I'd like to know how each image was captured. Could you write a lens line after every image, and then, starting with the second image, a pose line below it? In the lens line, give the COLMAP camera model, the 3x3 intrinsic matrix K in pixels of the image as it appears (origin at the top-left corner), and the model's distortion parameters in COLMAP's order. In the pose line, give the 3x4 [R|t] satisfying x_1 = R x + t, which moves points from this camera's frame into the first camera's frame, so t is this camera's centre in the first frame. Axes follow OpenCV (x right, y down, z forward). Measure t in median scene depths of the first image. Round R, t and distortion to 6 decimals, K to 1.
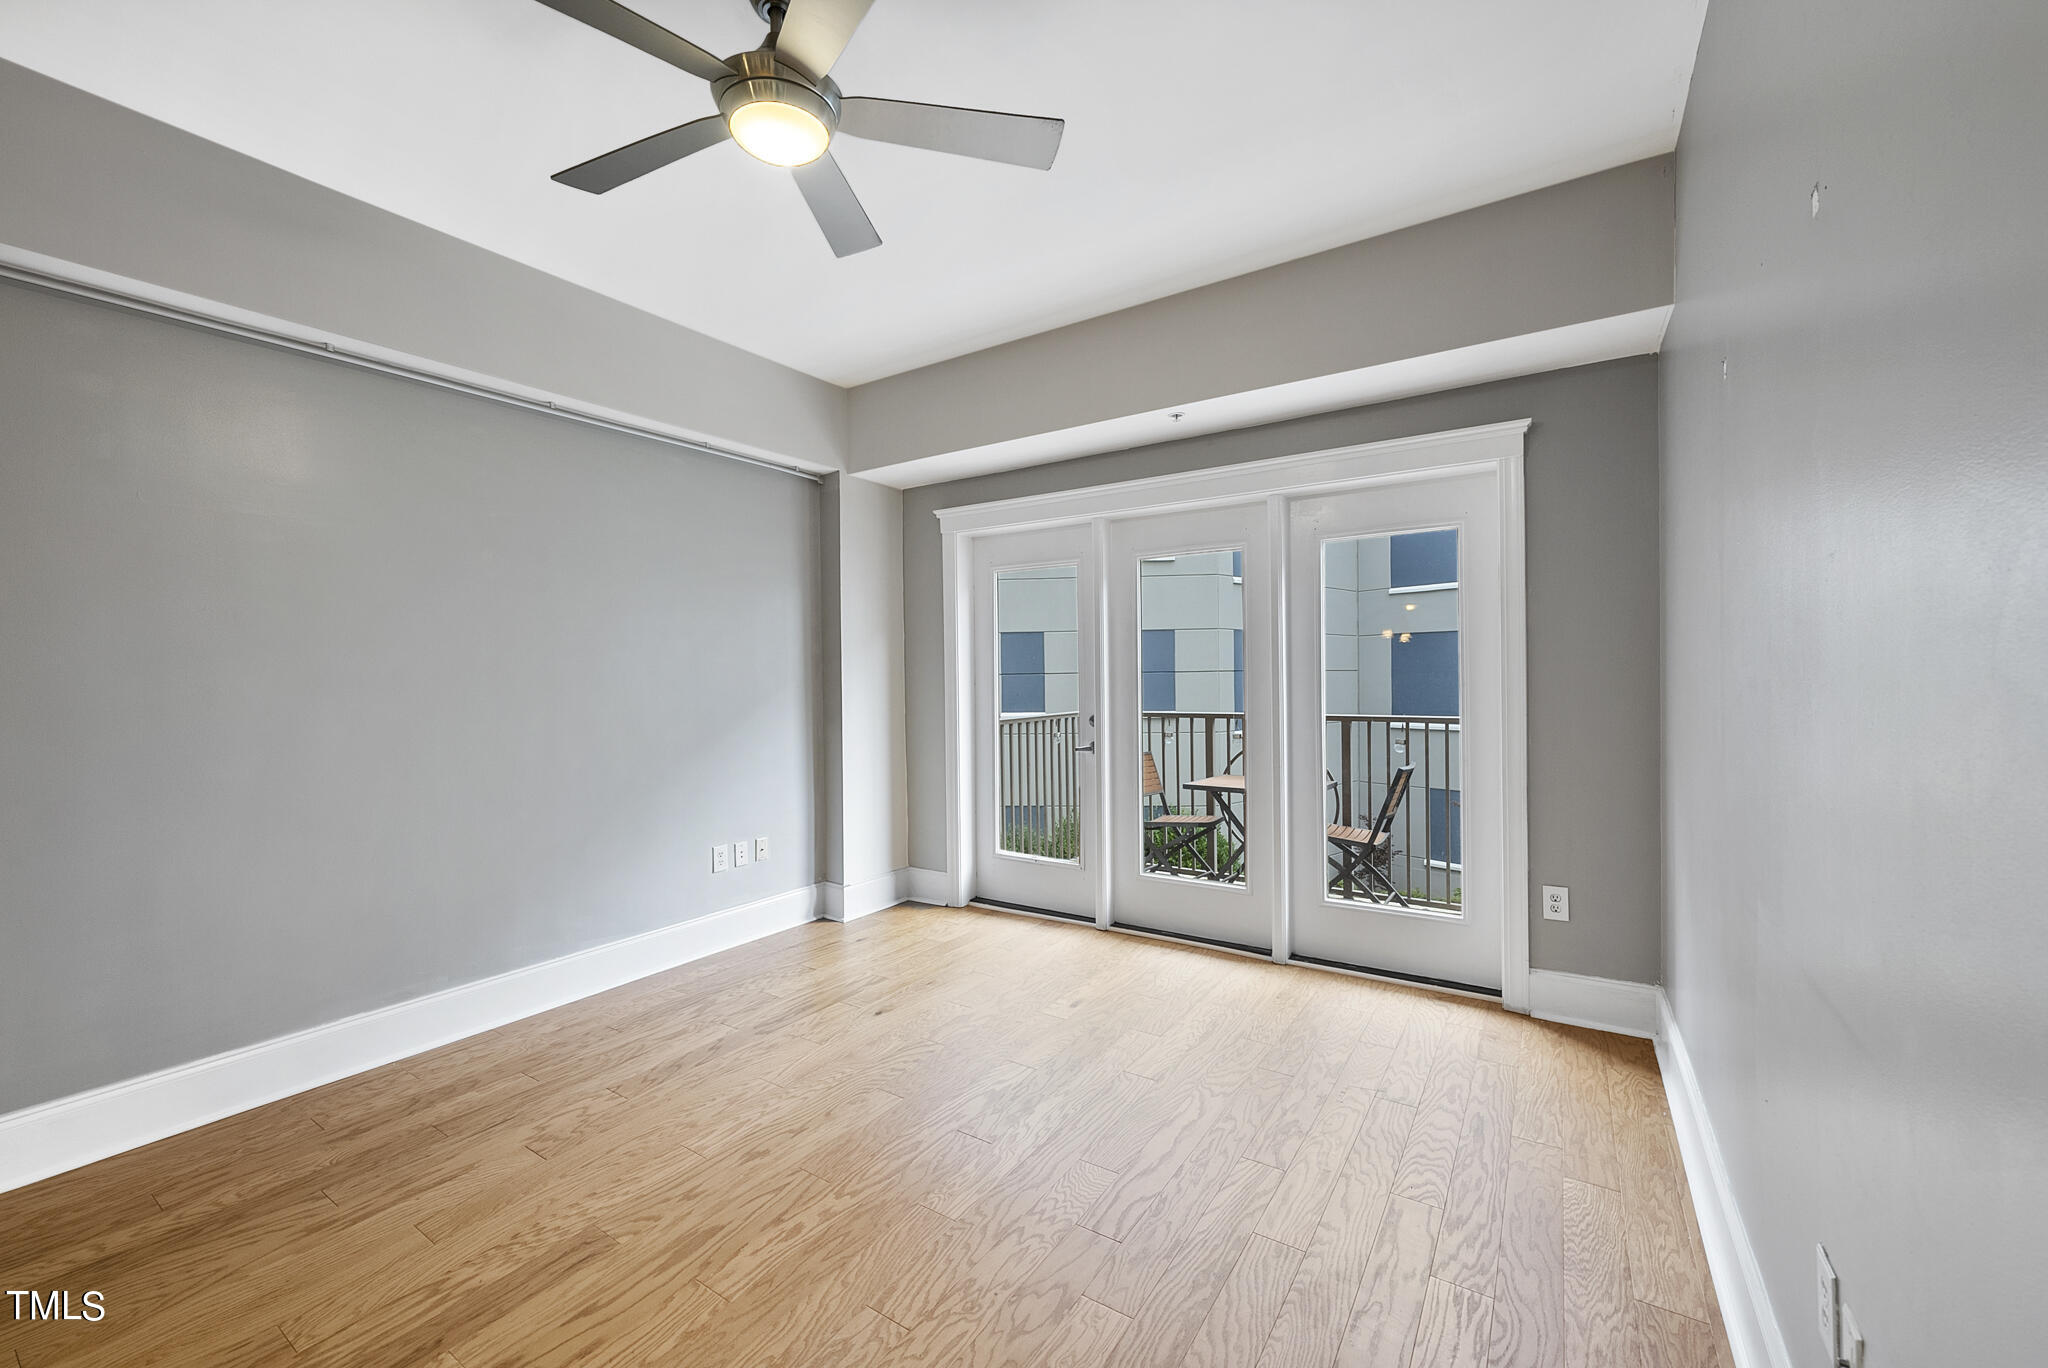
lens RADIAL K [[810.0, 0, 1023.1], [0, 810.0, 687.2], [0, 0, 1]] dist [-0.014404, -0.000045]
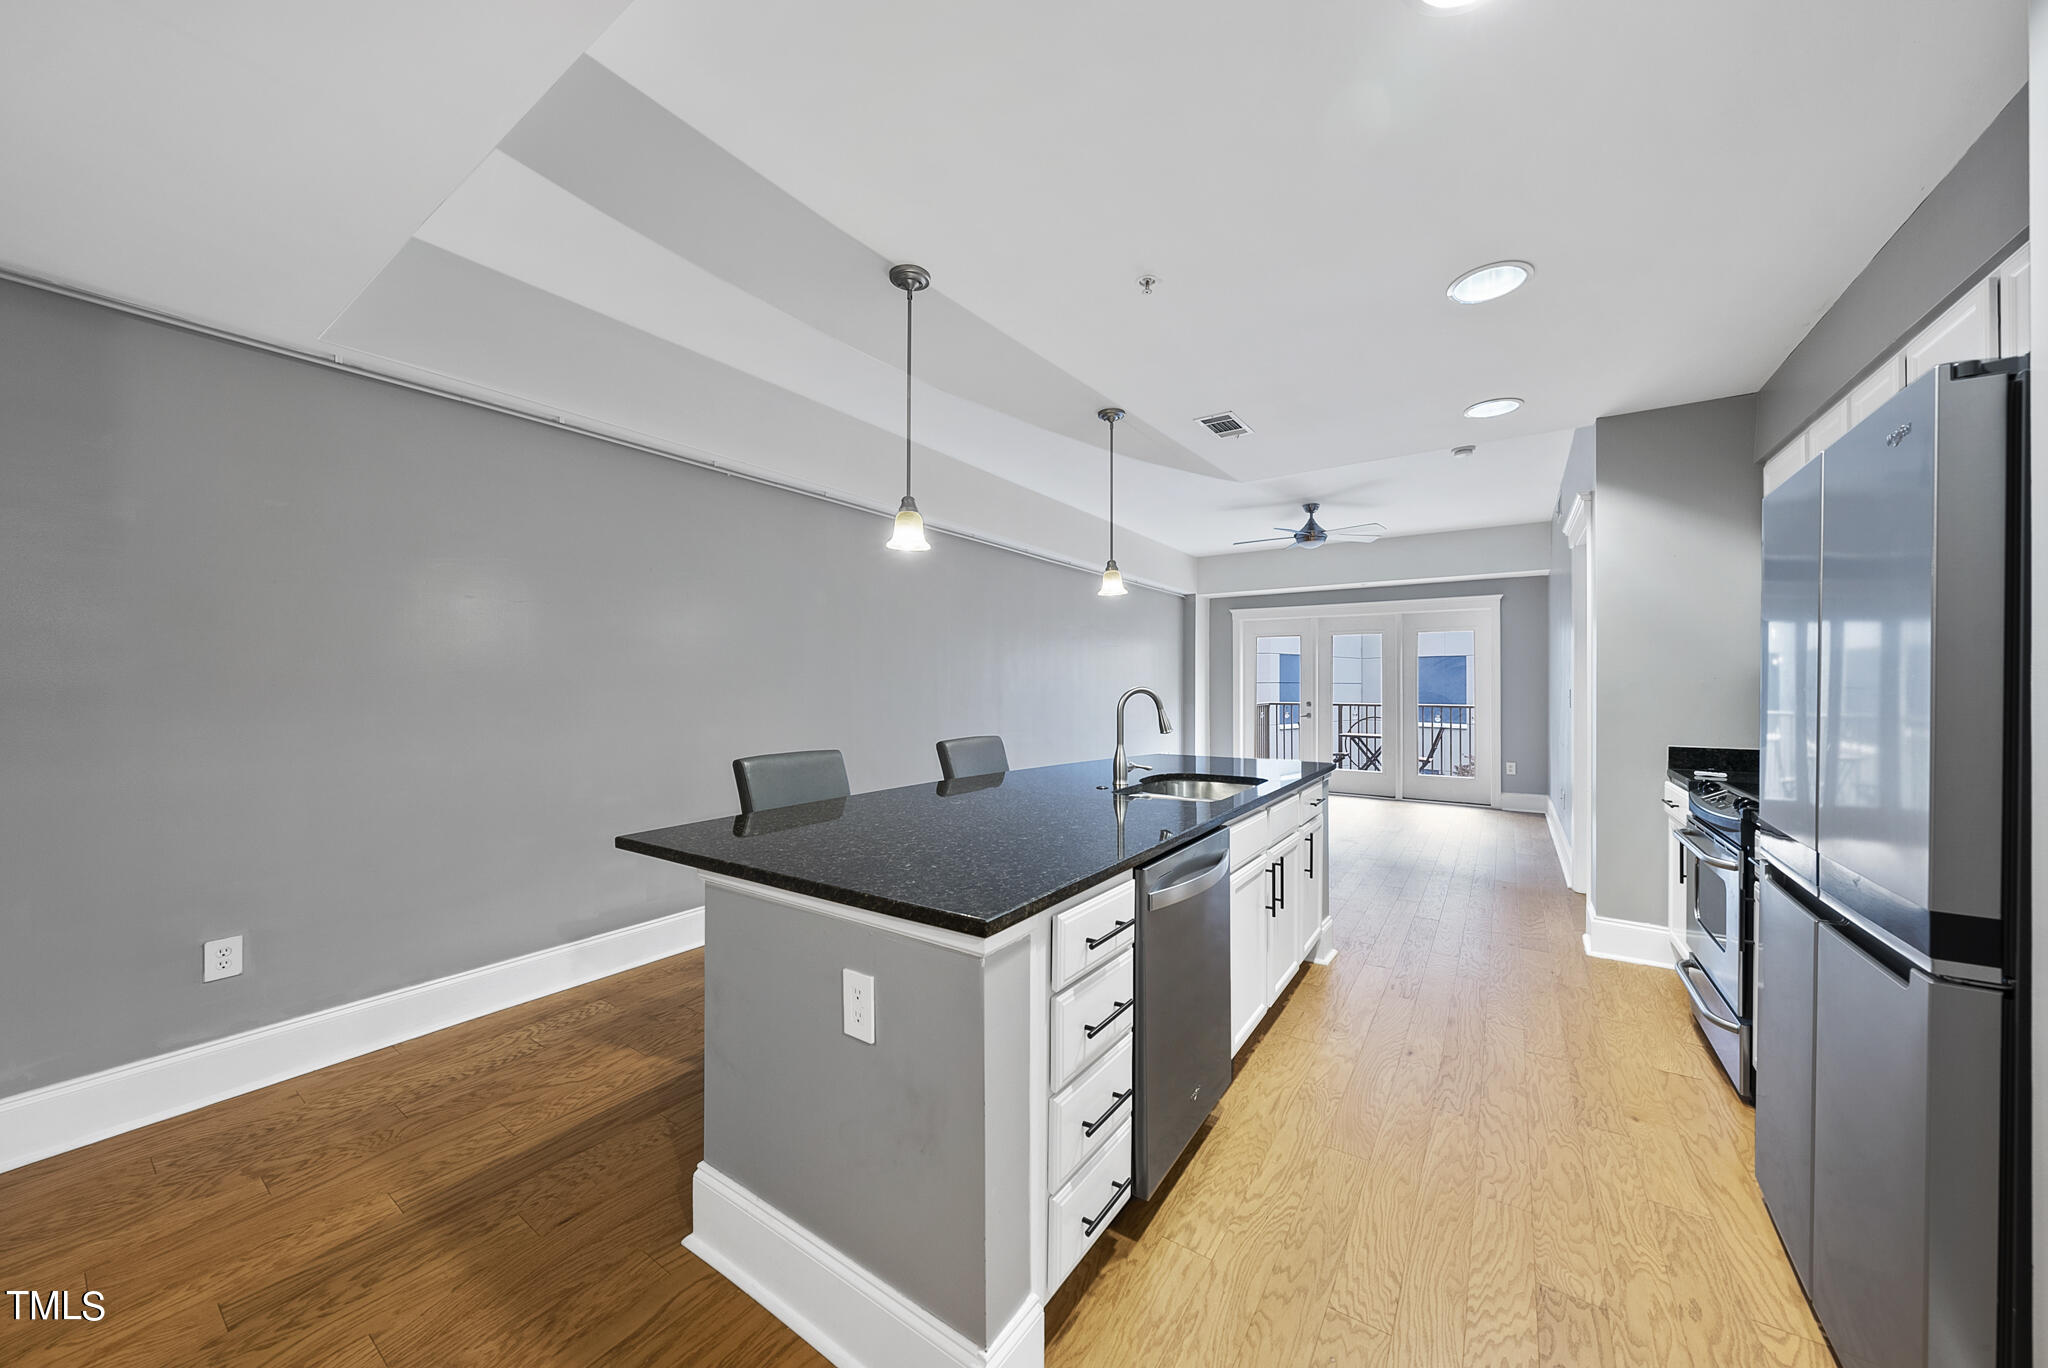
lens RADIAL K [[704.0, 0, 1037.5], [0, 704.0, 684.7], [0, 0, 1]] dist [-0.009280, 0.000119]
pose [[0.999903, 0.013051, 0.004800, -0.727512], [-0.012965, 0.999763, -0.017515, 0.032497], [-0.005028, 0.017451, 0.999835, -1.045593]]
